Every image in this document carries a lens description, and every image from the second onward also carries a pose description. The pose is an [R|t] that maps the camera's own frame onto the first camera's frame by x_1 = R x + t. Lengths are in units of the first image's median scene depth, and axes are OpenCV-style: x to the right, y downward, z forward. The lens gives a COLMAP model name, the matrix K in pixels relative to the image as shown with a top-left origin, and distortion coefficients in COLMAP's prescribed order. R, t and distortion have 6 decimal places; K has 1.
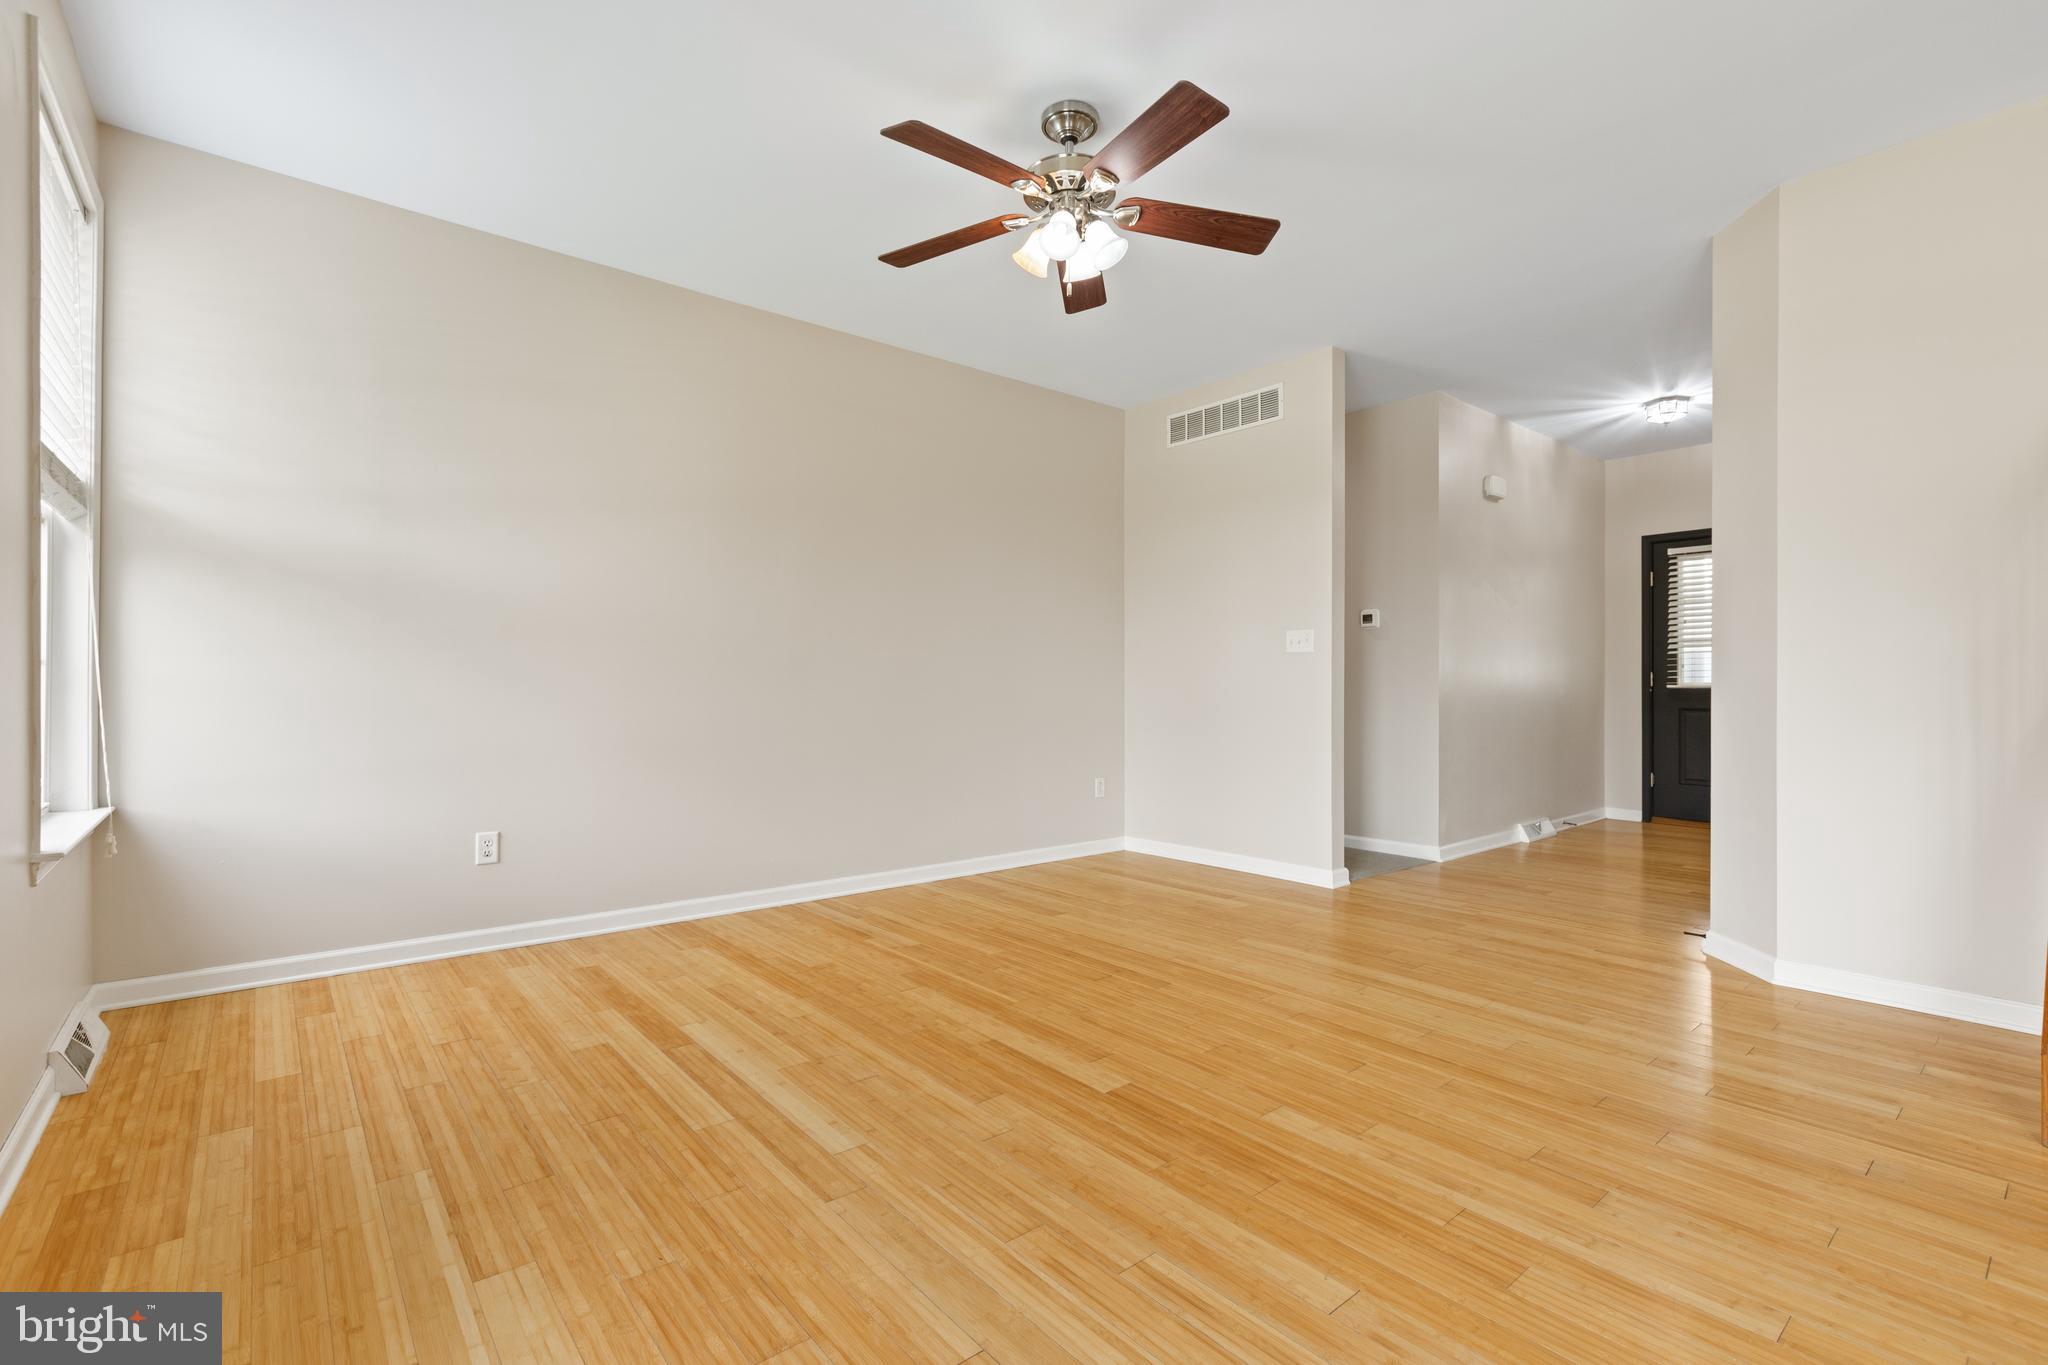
lens RADIAL K [[913.1, 0, 1026.4], [0, 913.1, 688.7], [0, 0, 1]] dist [0.001067, -0.001120]
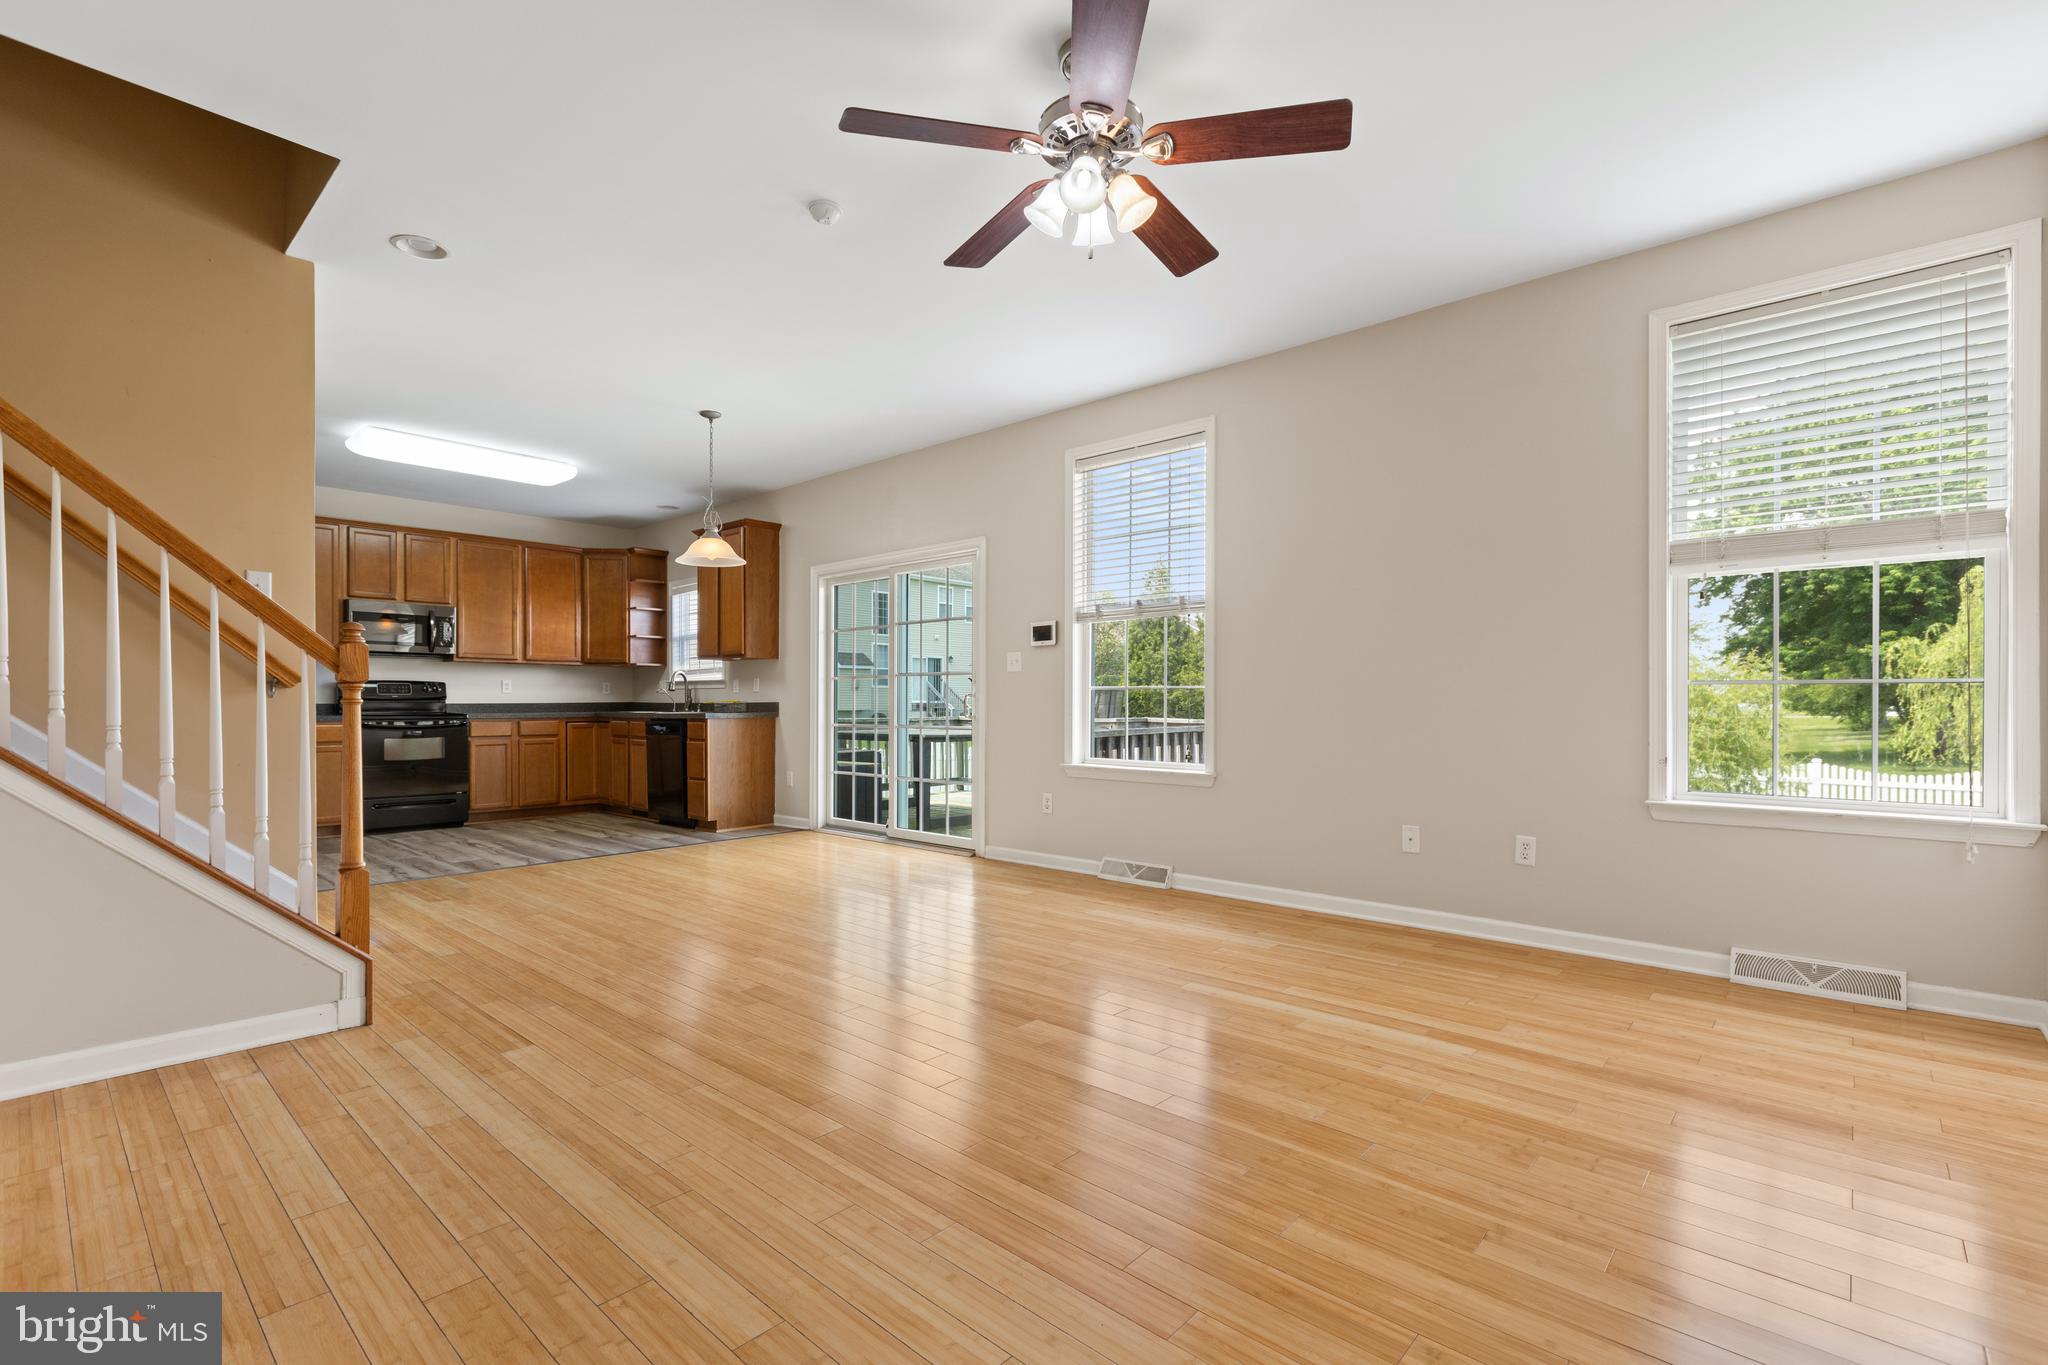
lens RADIAL K [[912.6, 0, 1017.5], [0, 912.6, 702.8], [0, 0, 1]] dist [0.010143, -0.000090]
pose [[-0.991240, -0.003030, -0.132035, 0.234568], [-0.003676, 0.999982, 0.004651, -0.004358], [0.132018, 0.005095, -0.991234, 1.875437]]
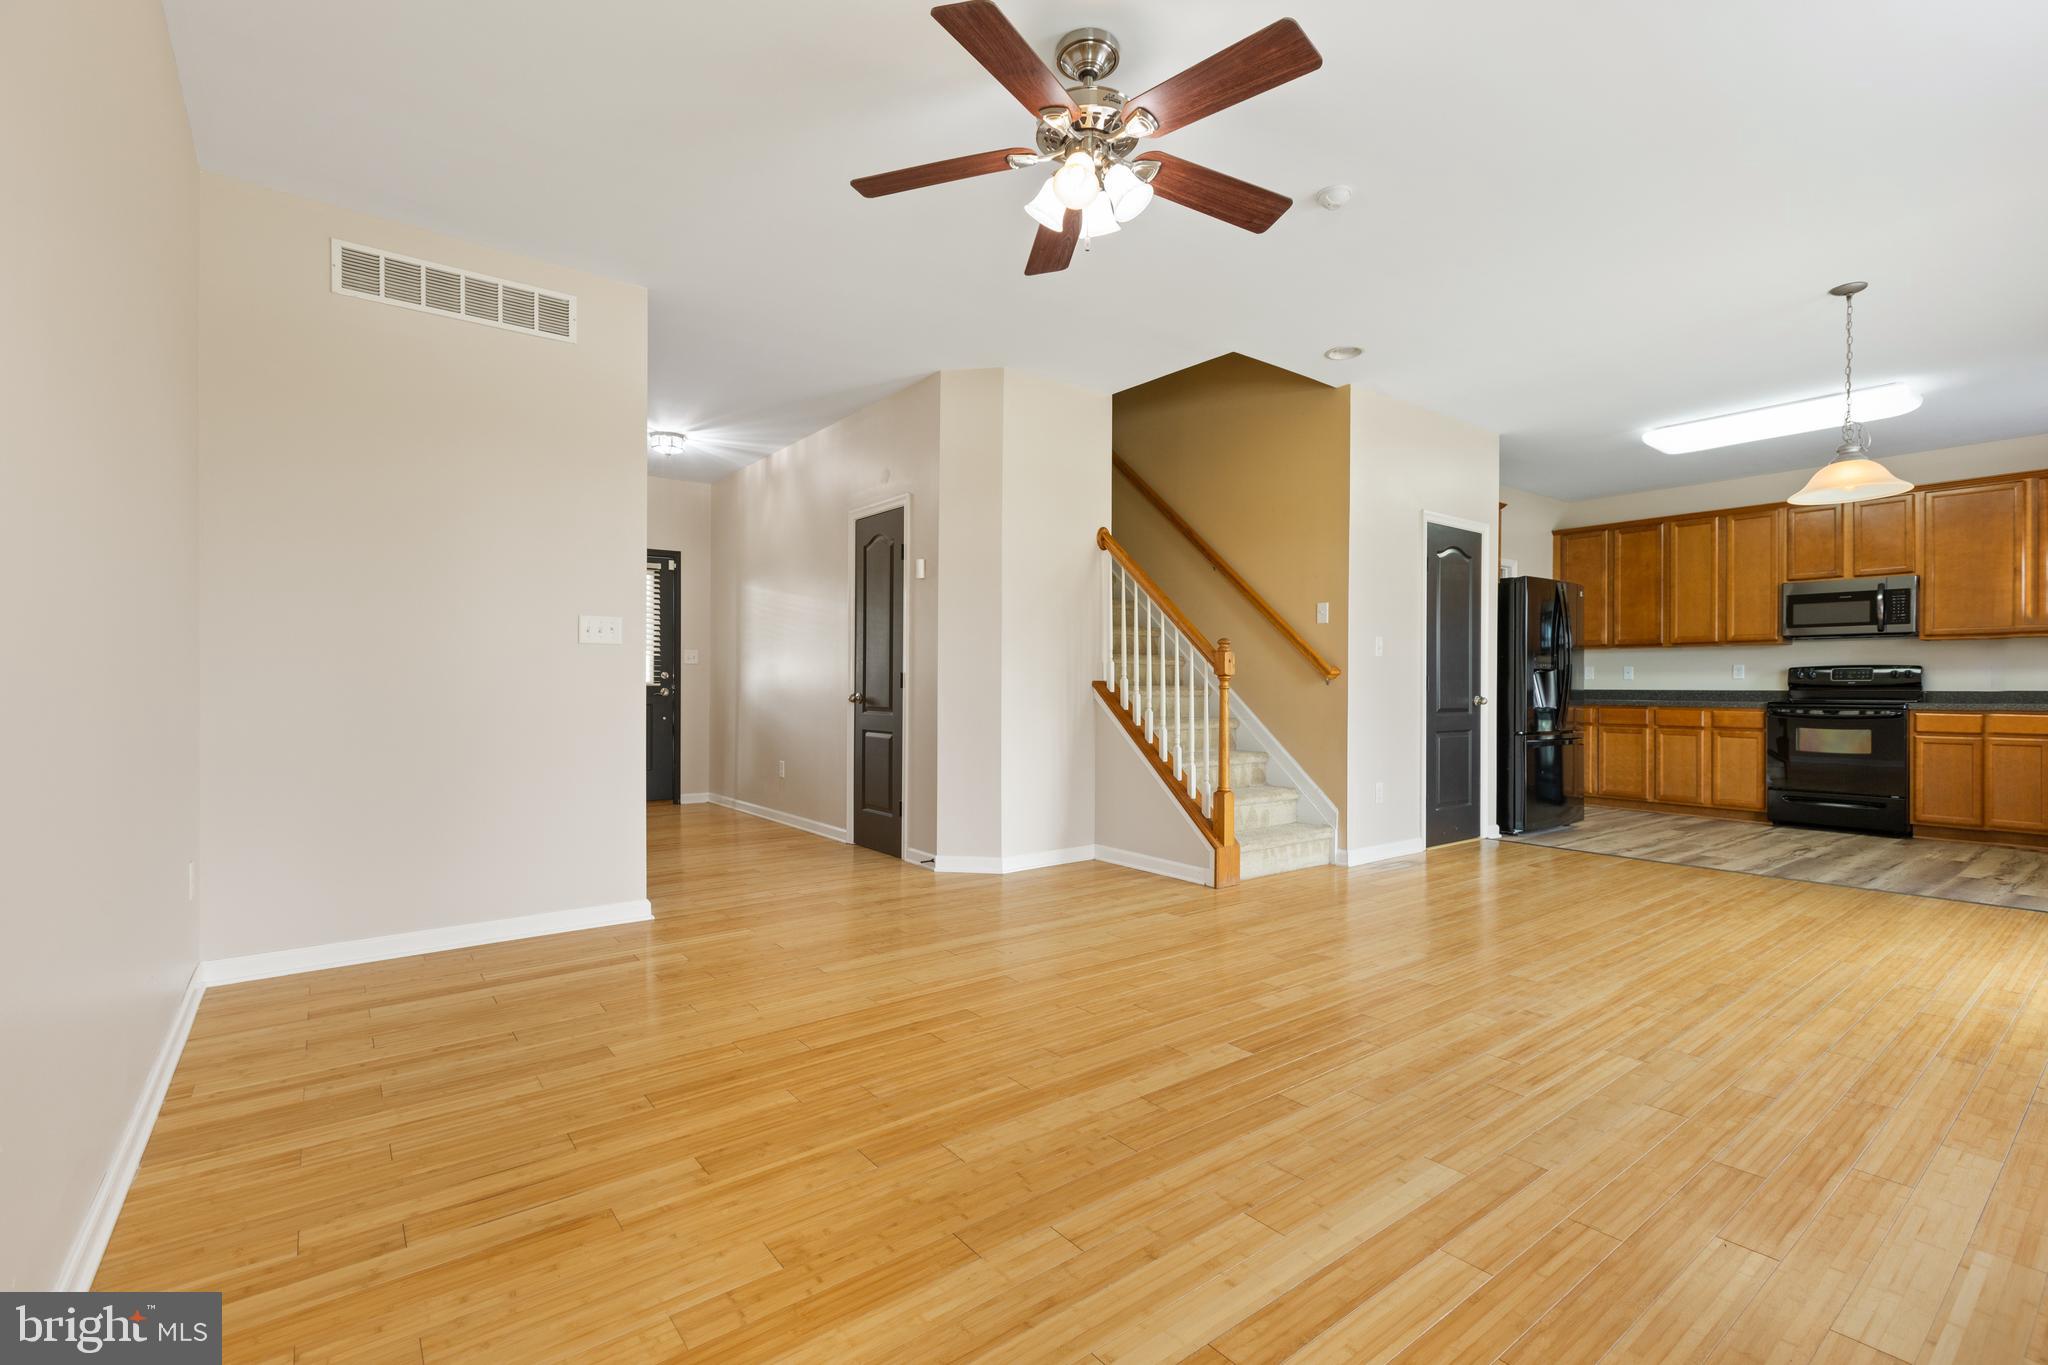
lens RADIAL K [[913.1, 0, 1026.4], [0, 913.1, 688.7], [0, 0, 1]] dist [0.001067, -0.001120]
pose [[0.040766, -0.004472, 0.999159, -0.850026], [0.001713, 0.999989, 0.004406, -0.002383], [-0.999167, 0.001532, 0.040773, 1.019619]]
